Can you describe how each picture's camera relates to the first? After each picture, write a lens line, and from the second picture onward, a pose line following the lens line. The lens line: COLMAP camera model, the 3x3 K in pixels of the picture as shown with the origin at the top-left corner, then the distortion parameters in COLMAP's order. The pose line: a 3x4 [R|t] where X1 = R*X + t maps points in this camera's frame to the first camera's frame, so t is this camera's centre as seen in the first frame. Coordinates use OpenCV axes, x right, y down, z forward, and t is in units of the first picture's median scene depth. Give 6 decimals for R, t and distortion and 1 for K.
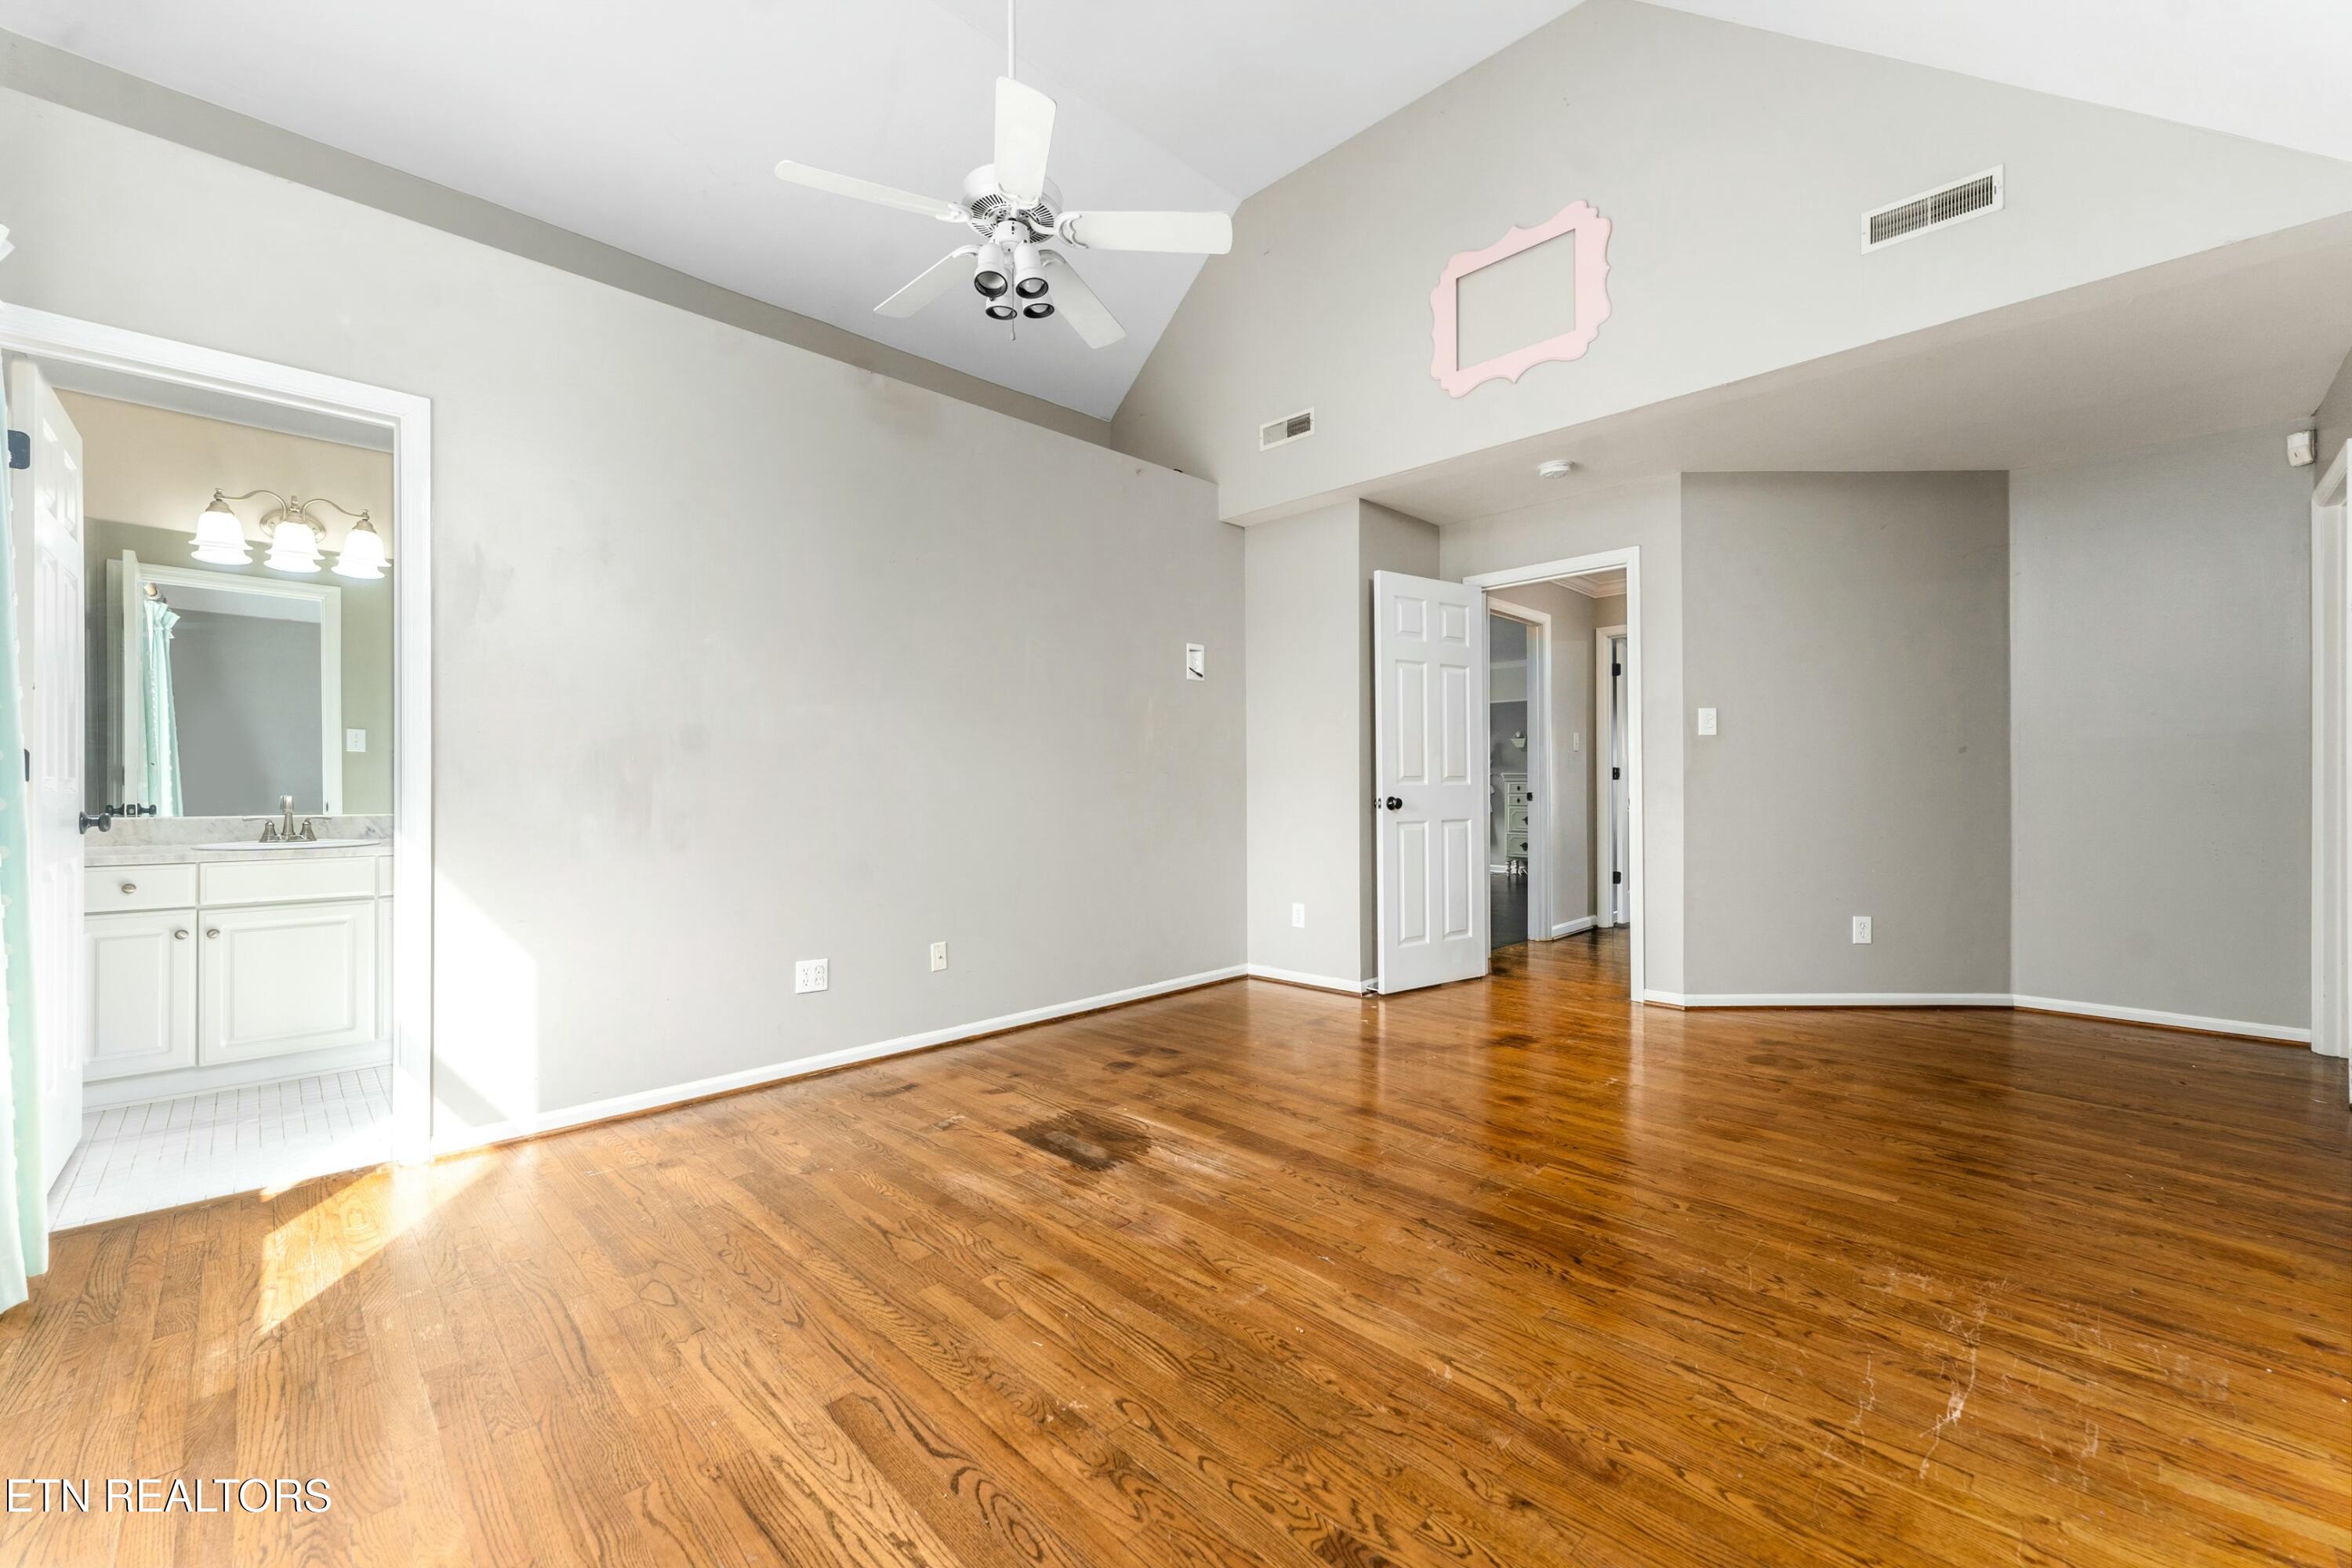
lens RADIAL K [[941.7, 0, 1162.4], [0, 941.7, 787.7], [0, 0, 1]] dist [-0.000612, -0.000048]
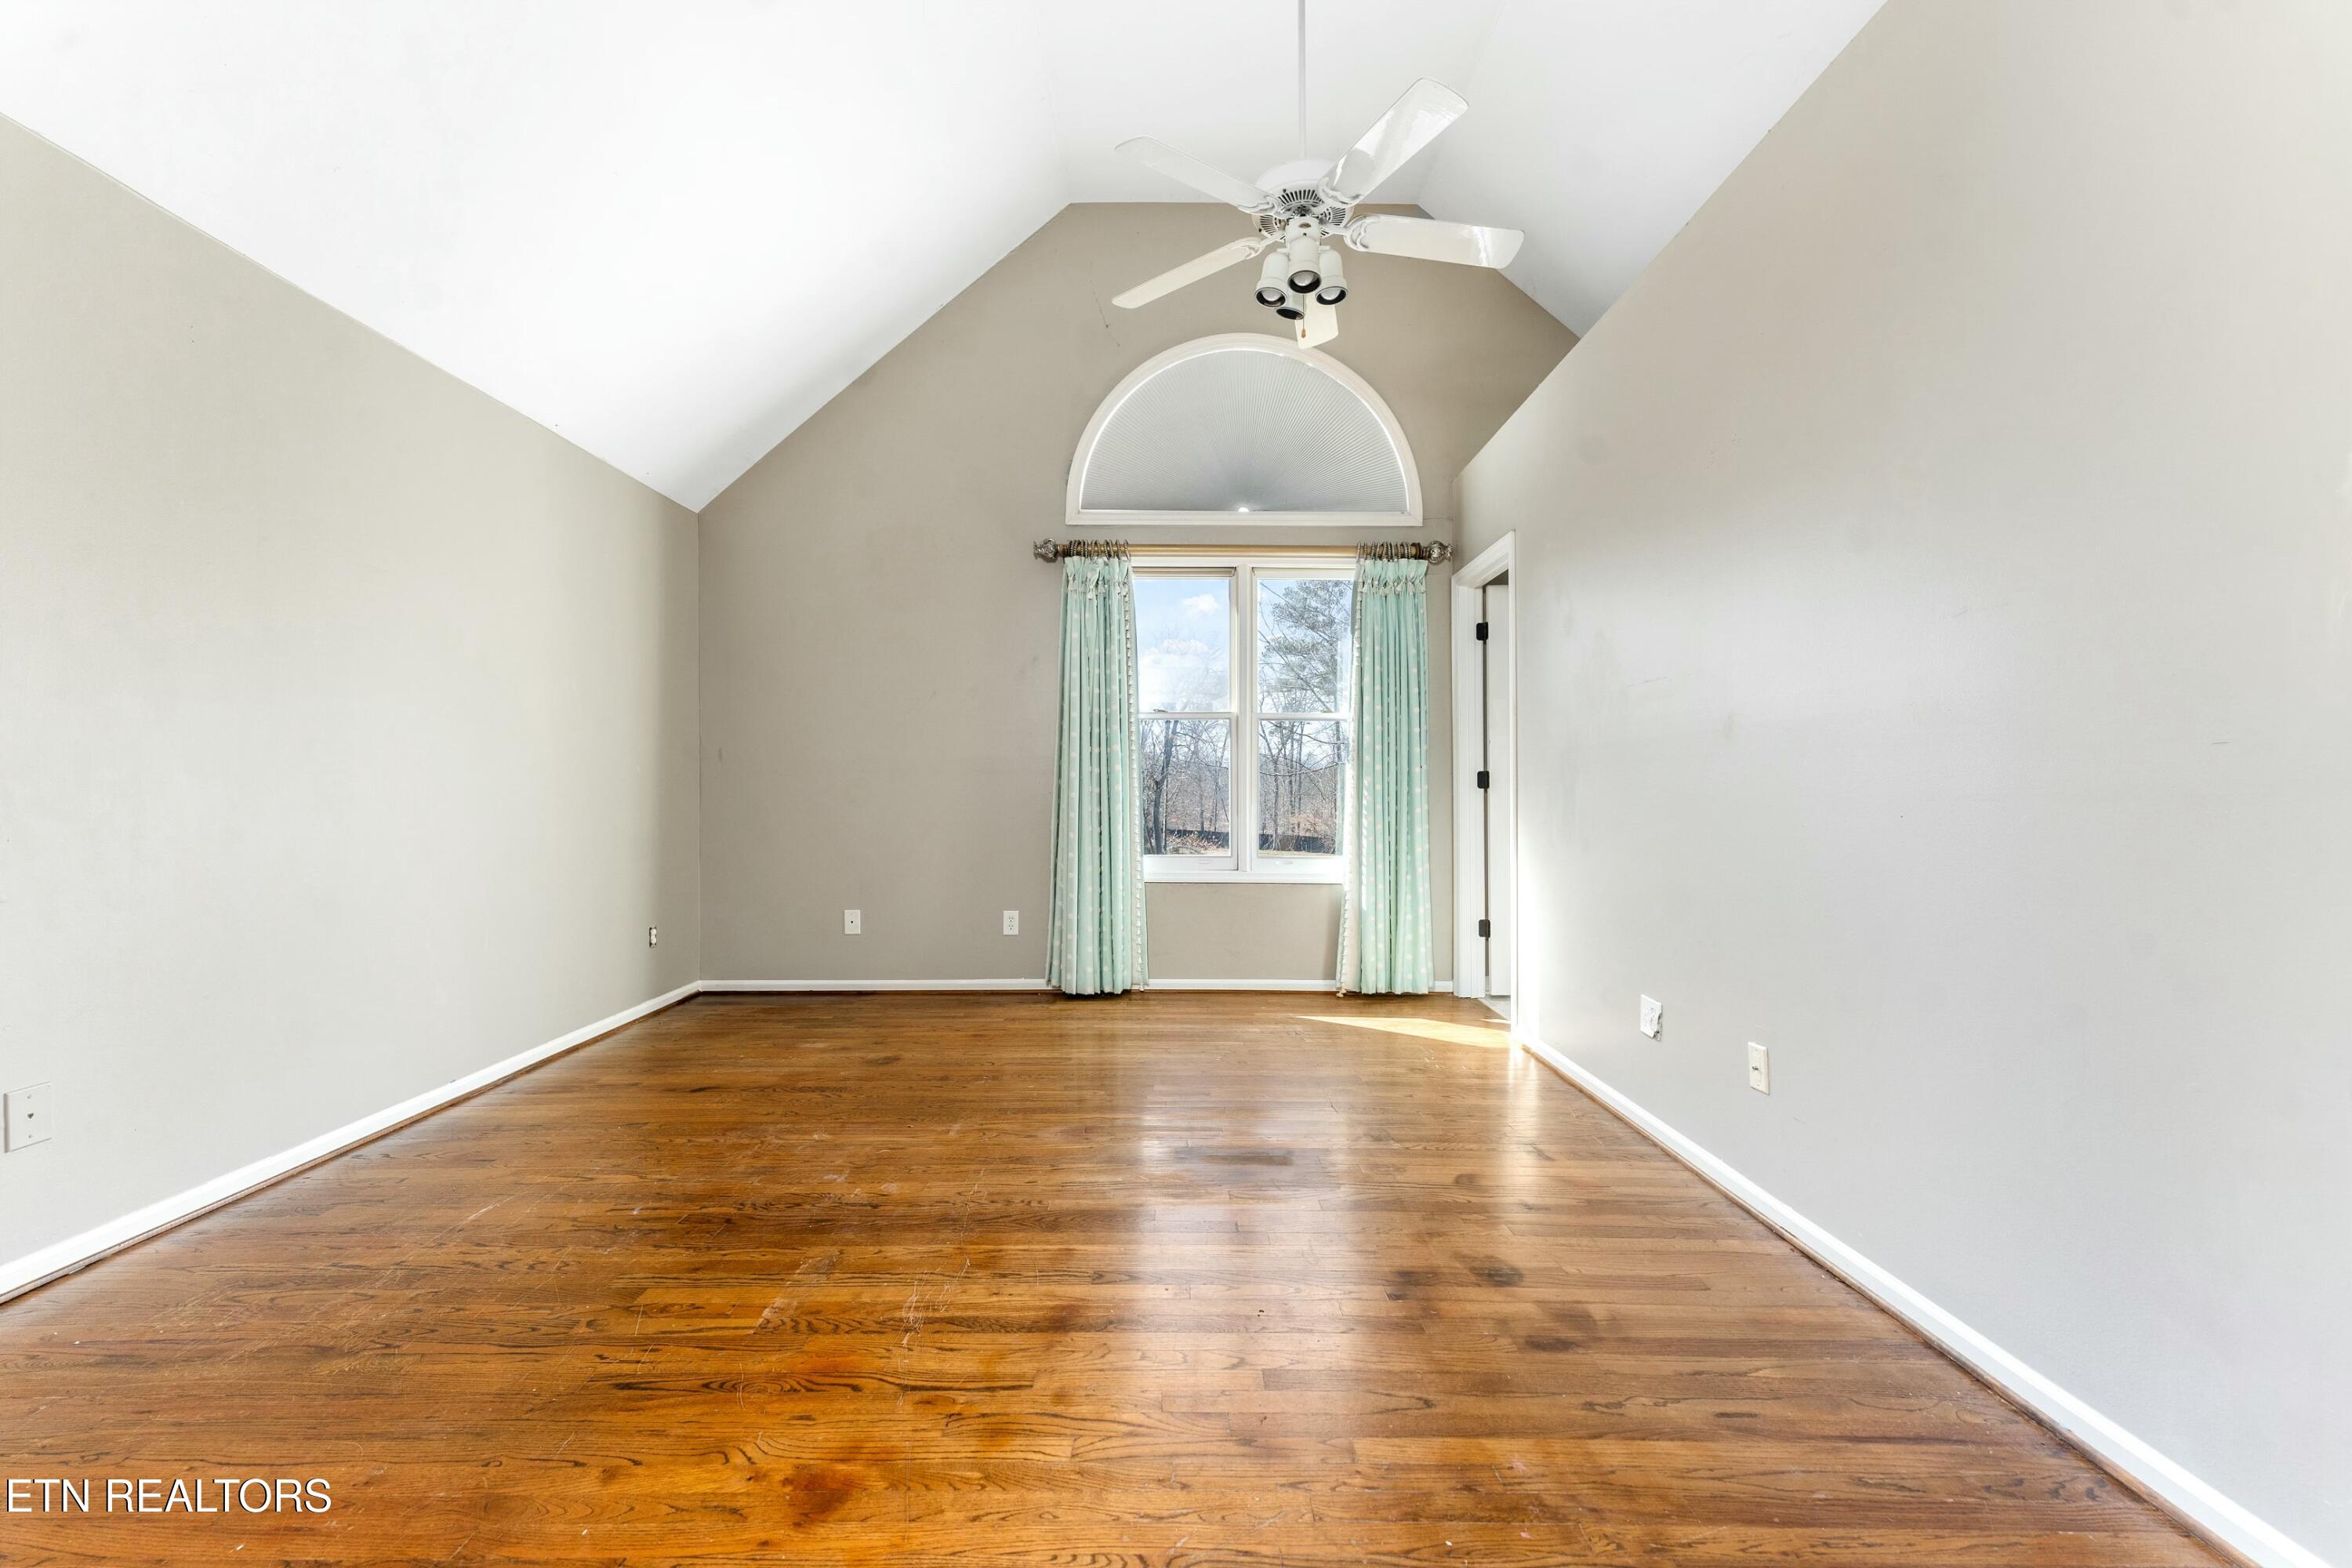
lens RADIAL K [[941.7, 0, 1164.7], [0, 941.7, 783.7], [0, 0, 1]] dist [-0.000612, -0.000048]
pose [[-0.703747, 0.000178, -0.710451, 0.795072], [0.004378, 0.999982, -0.004086, -0.005460], [0.710438, -0.005985, -0.703735, 1.970846]]
